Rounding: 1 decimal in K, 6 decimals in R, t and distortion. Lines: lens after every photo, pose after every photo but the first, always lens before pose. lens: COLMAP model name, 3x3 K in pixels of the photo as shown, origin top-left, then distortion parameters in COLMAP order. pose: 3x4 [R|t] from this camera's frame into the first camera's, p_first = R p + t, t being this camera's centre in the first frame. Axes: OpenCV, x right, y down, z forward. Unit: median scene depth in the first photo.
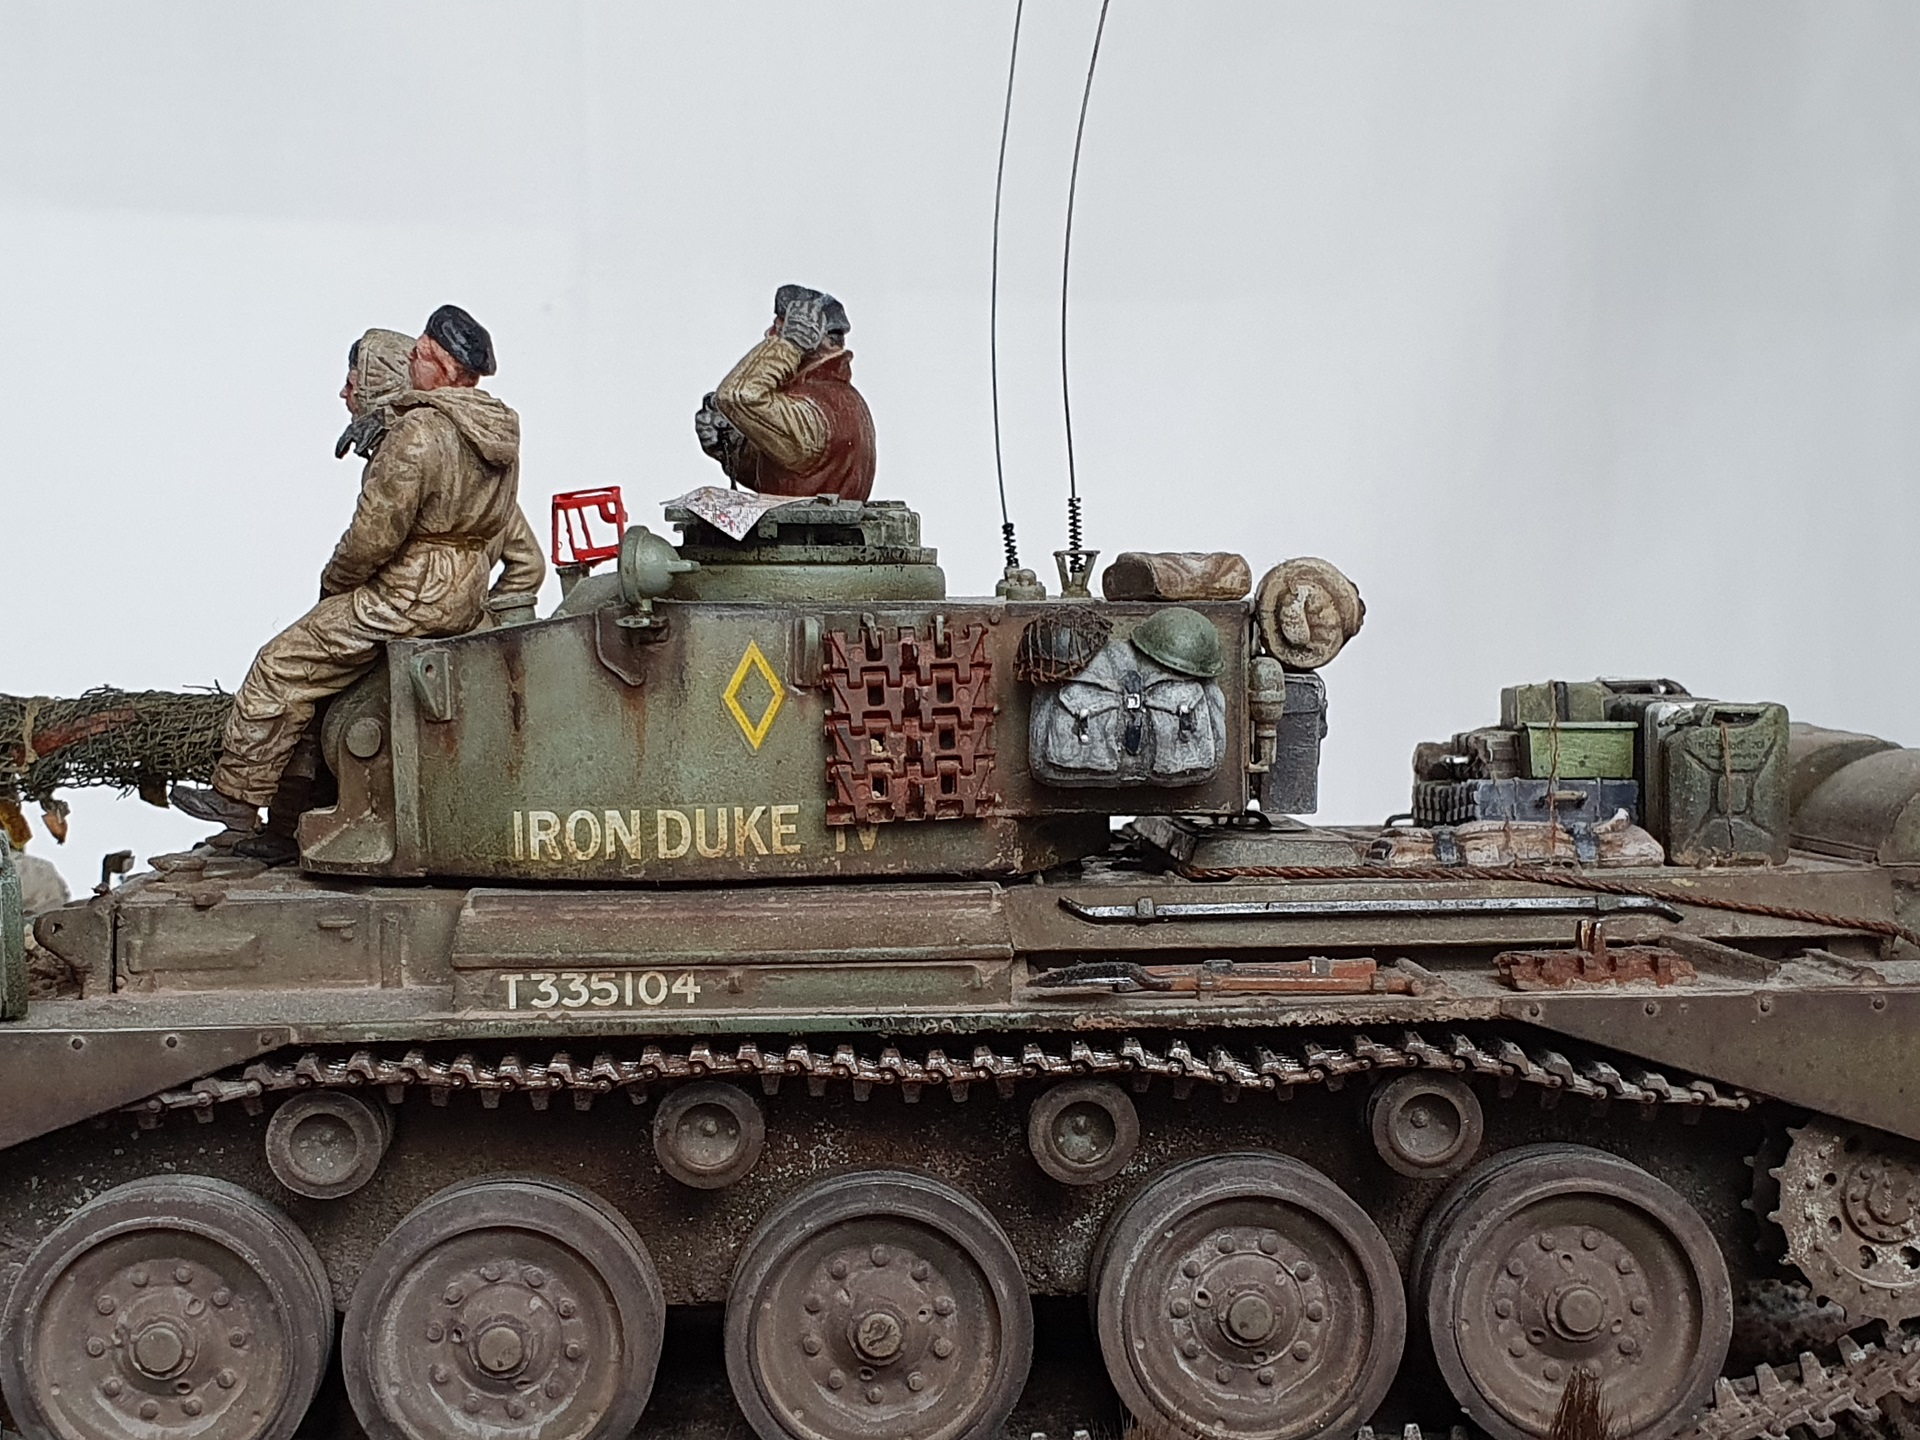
lens RADIAL K [[2963.0, 0, 963.3], [0, 2963.0, 776.3], [0, 0, 1]] dist [0.340319, -1.664551]
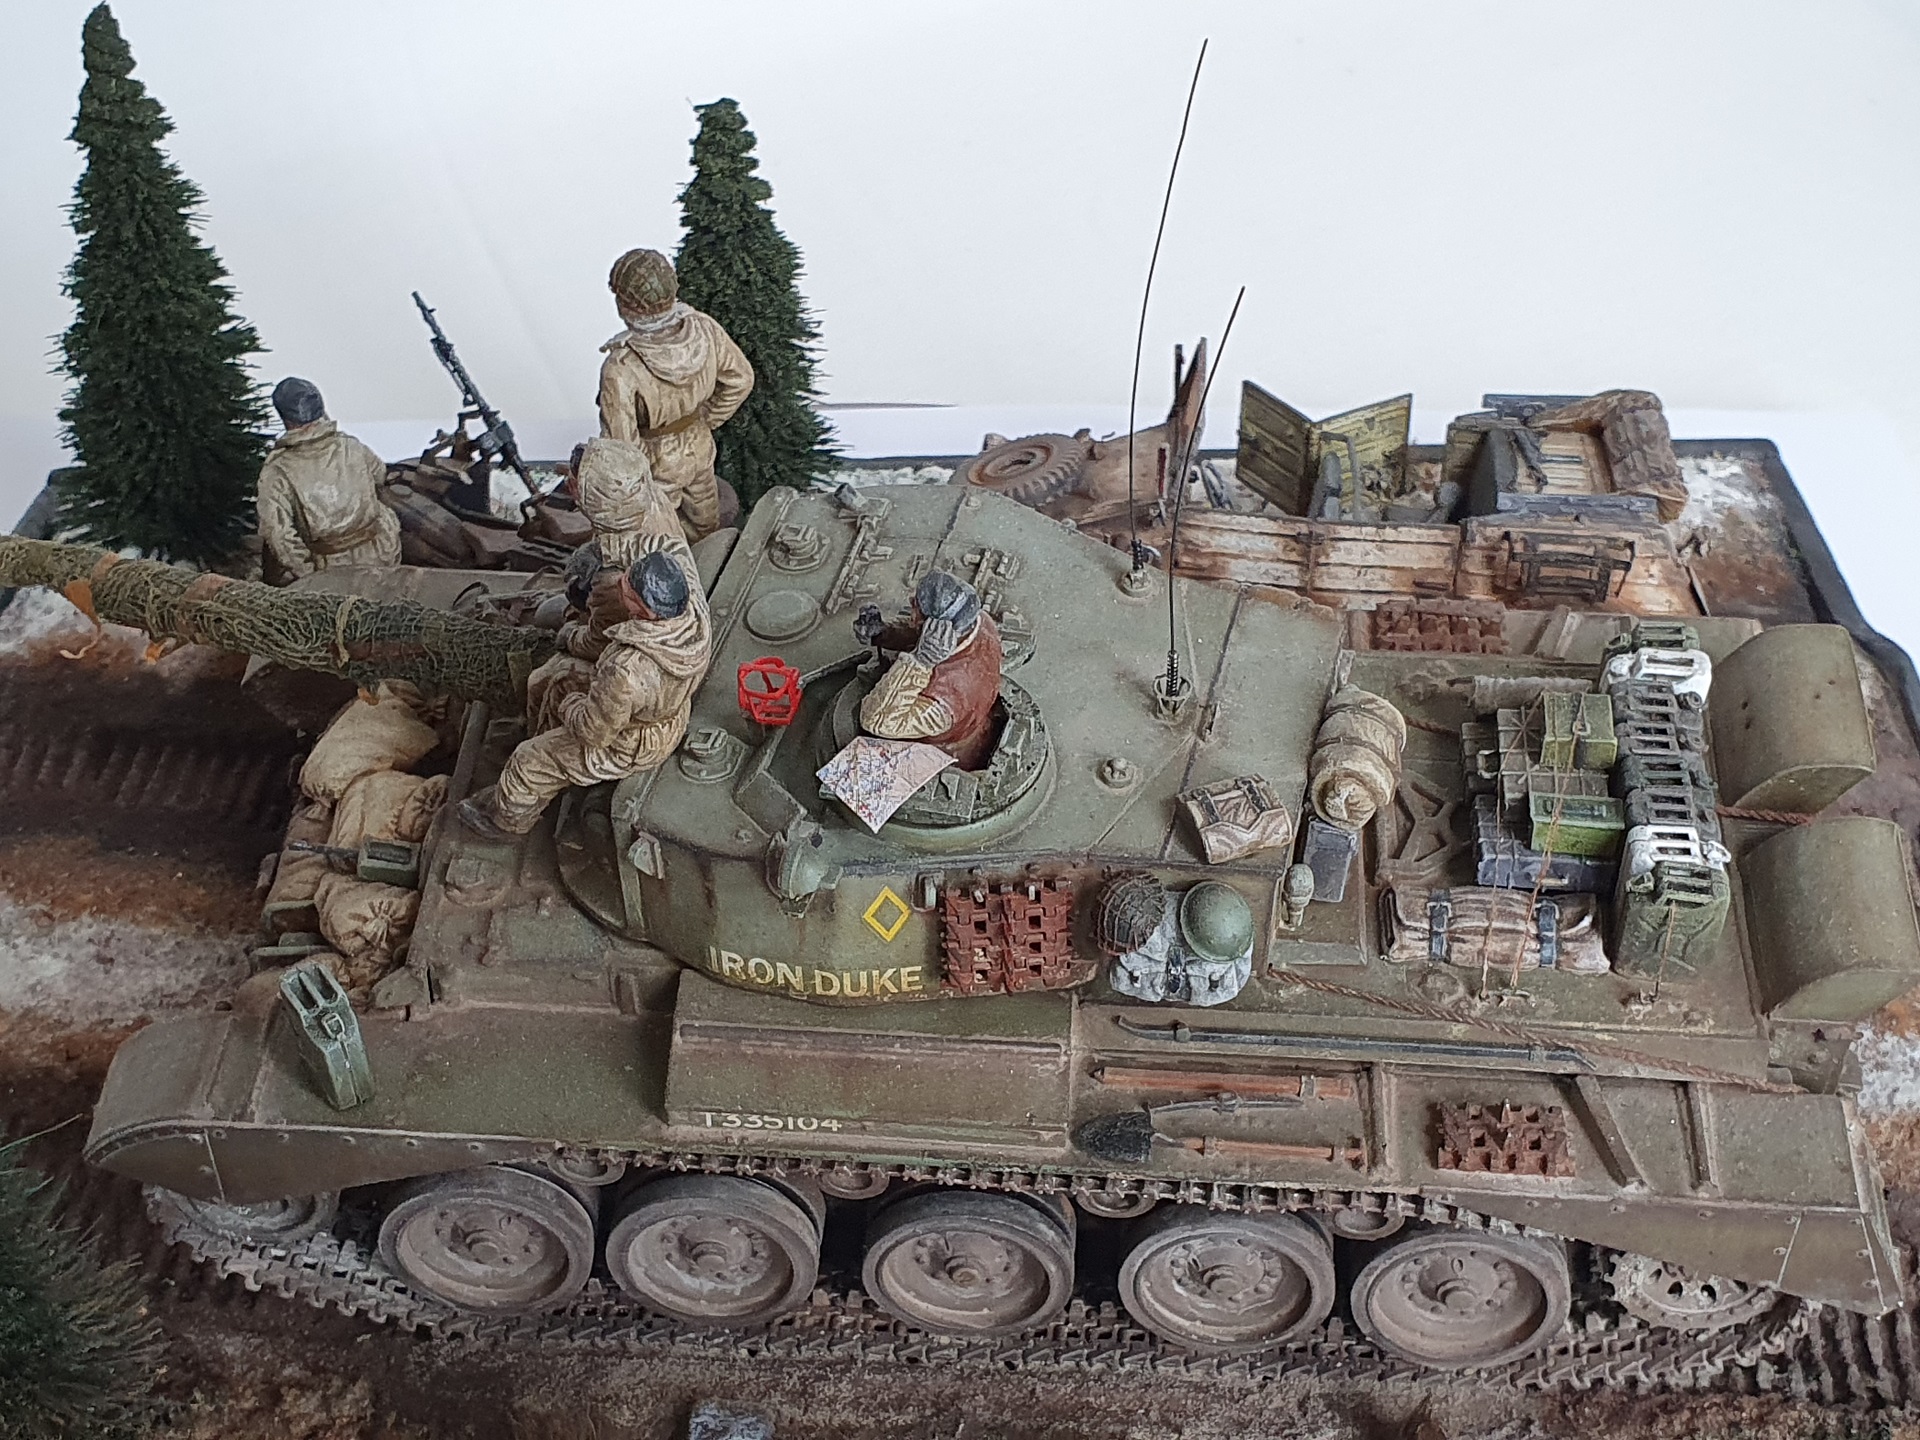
lens RADIAL K [[3048.2, 0, 951.4], [0, 3048.2, 813.2], [0, 0, 1]] dist [0.222029, -0.062906]
pose [[0.991112, 0.103302, -0.083821, 0.064216], [-0.019377, 0.735467, 0.677284, -0.960106], [0.131613, -0.669640, 0.730931, 0.058739]]
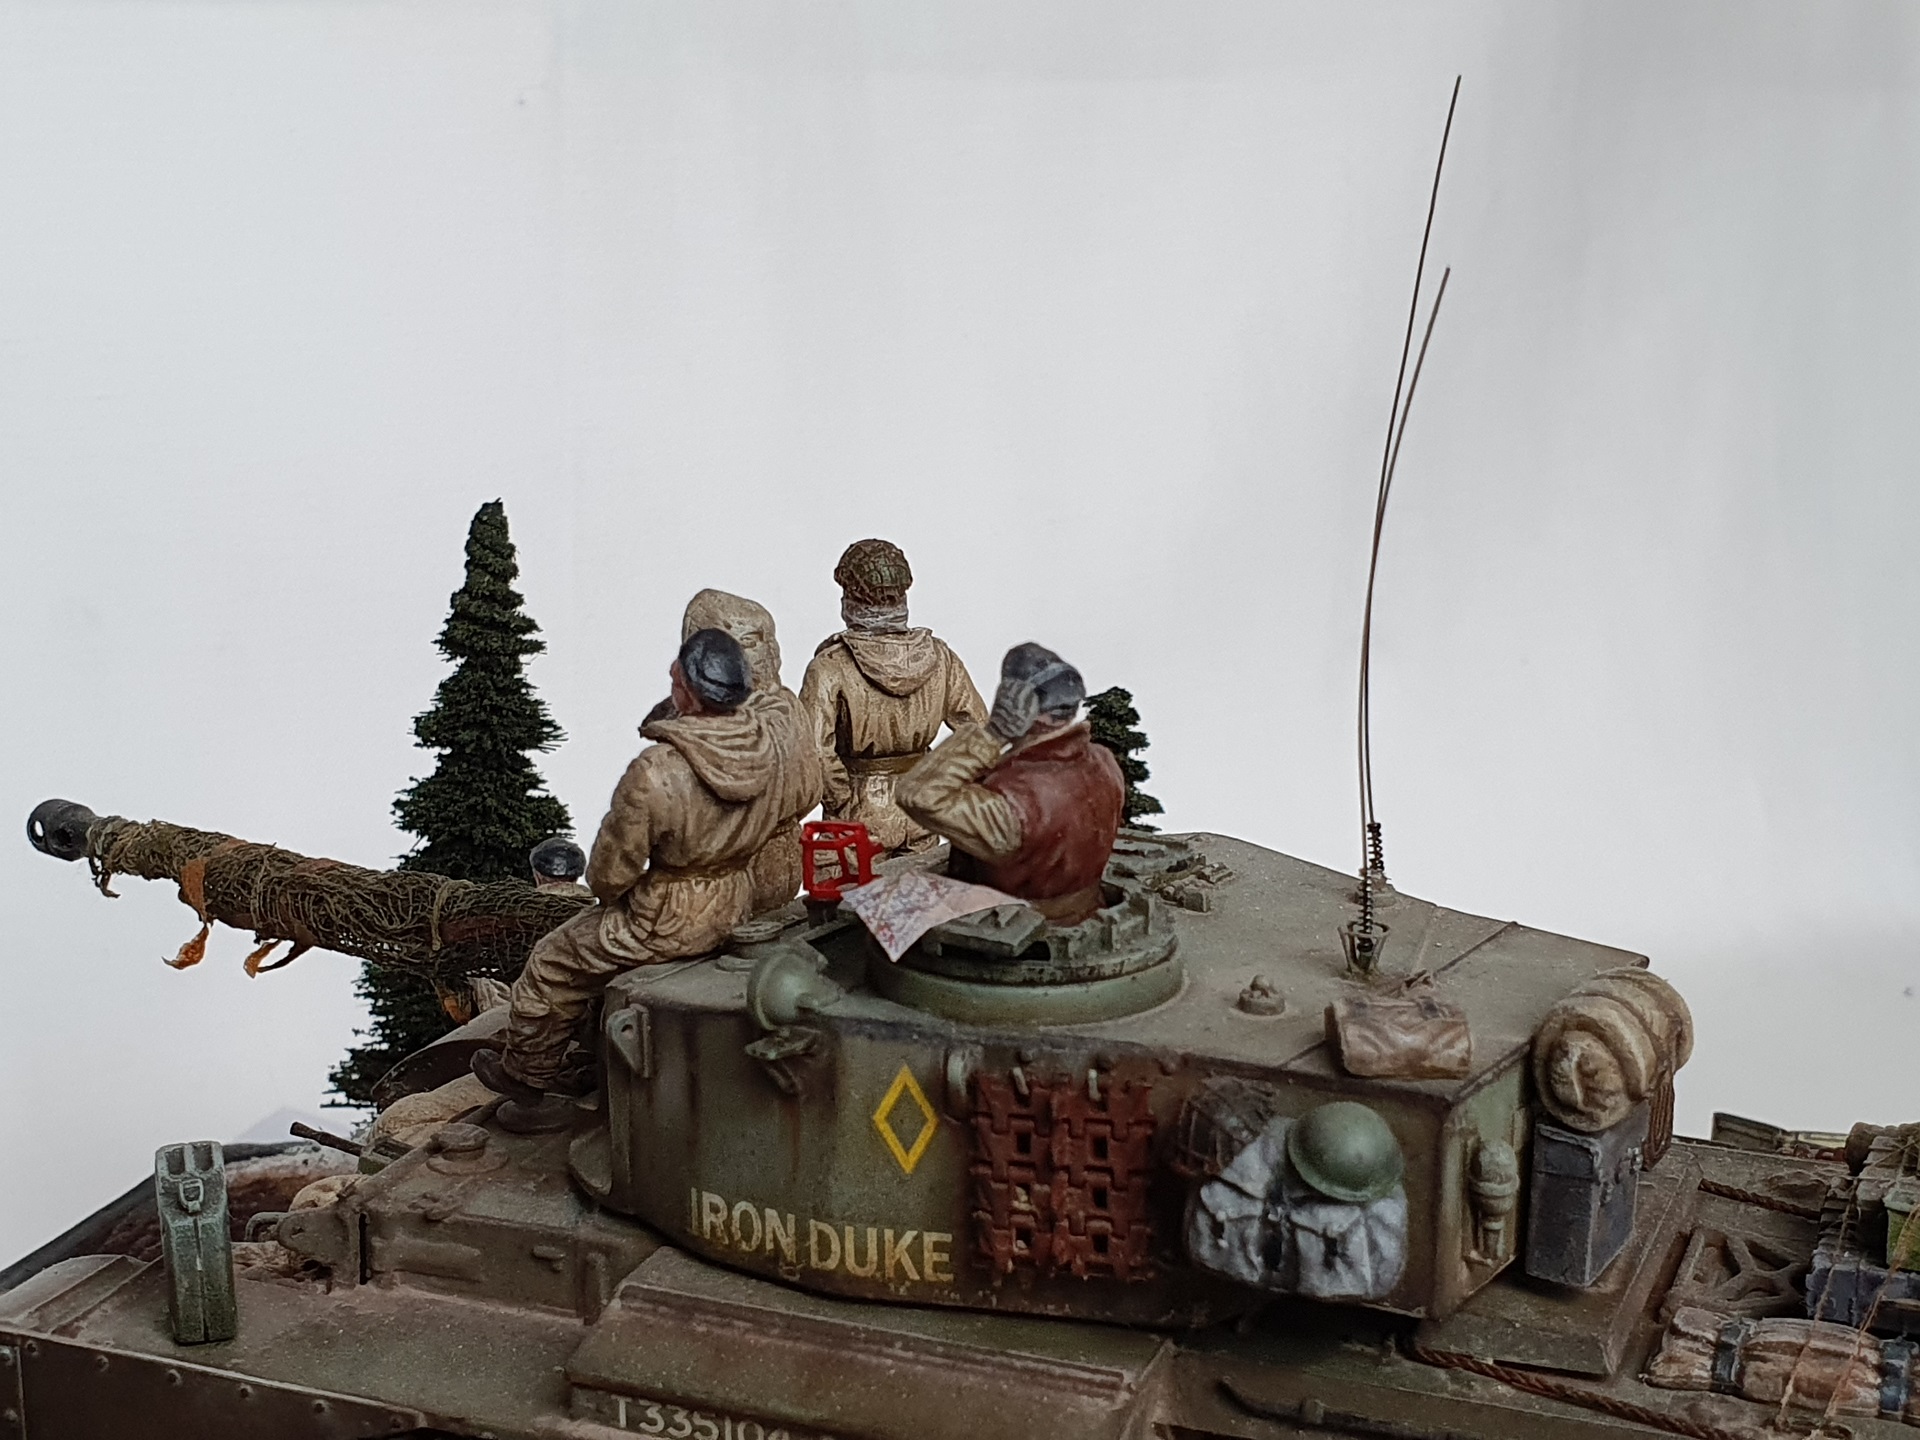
lens RADIAL K [[2963.0, 0, 963.3], [0, 2963.0, 776.3], [0, 0, 1]] dist [0.340319, -1.664551]
pose [[0.902103, 0.122334, -0.413818, 0.319719], [-0.041710, 0.979203, 0.198548, -0.319303], [0.429501, -0.161851, 0.888444, 0.191065]]
